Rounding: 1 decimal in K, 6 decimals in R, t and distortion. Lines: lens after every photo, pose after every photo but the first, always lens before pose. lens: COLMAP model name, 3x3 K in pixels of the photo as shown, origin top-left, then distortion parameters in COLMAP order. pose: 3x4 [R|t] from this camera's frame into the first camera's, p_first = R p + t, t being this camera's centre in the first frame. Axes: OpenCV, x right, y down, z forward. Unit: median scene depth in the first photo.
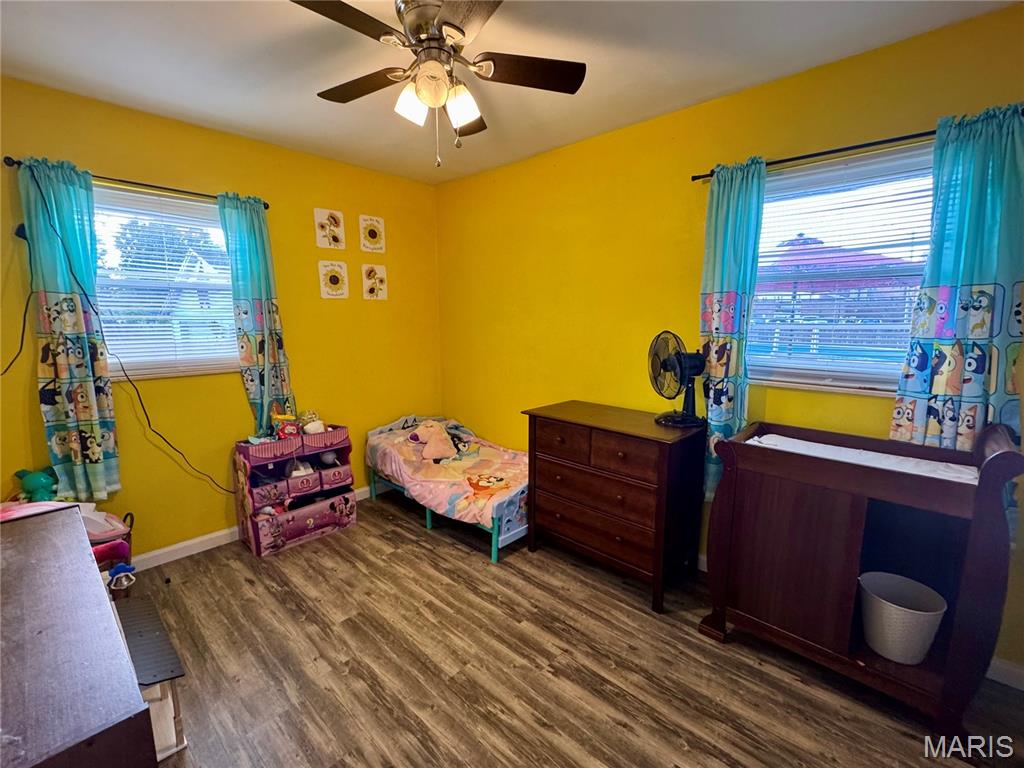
lens RADIAL K [[445.2, 0, 505.7], [0, 445.2, 382.4], [0, 0, 1]] dist [0.000703, 0.000030]
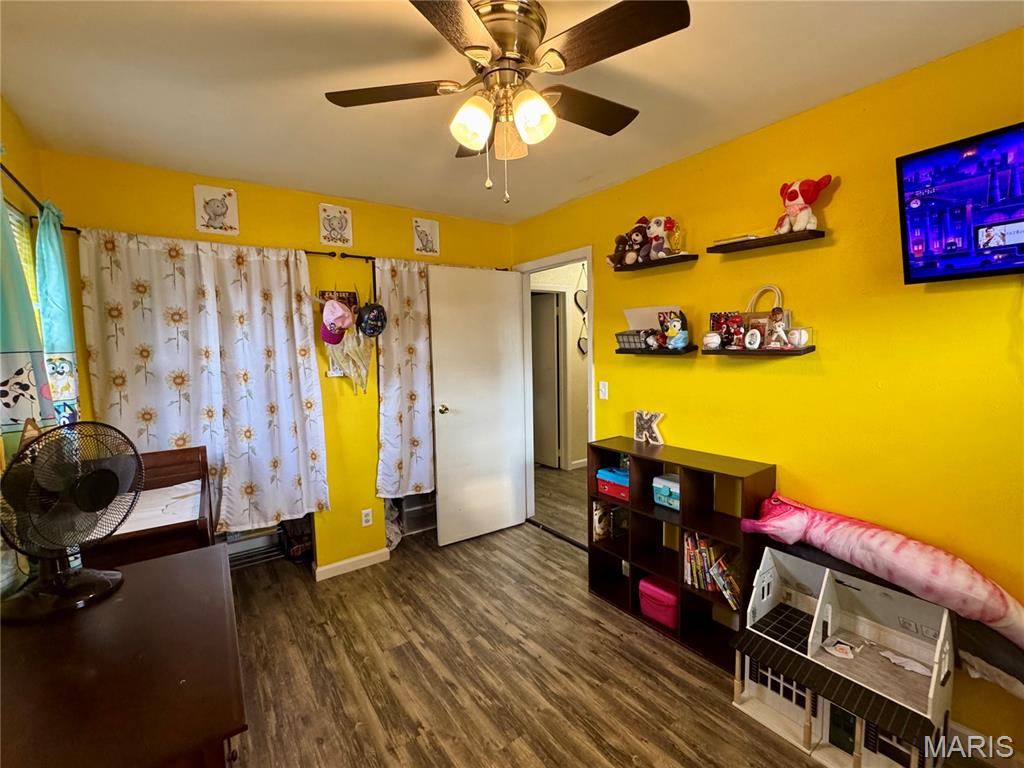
lens RADIAL K [[440.0, 0, 511.2], [0, 440.0, 388.5], [0, 0, 1]] dist [-0.002346, -0.000103]
pose [[-0.982879, 0.010191, 0.183971, -0.308745], [0.053686, 0.970986, 0.233034, -0.329343], [-0.176258, 0.238920, -0.954908, 1.876523]]
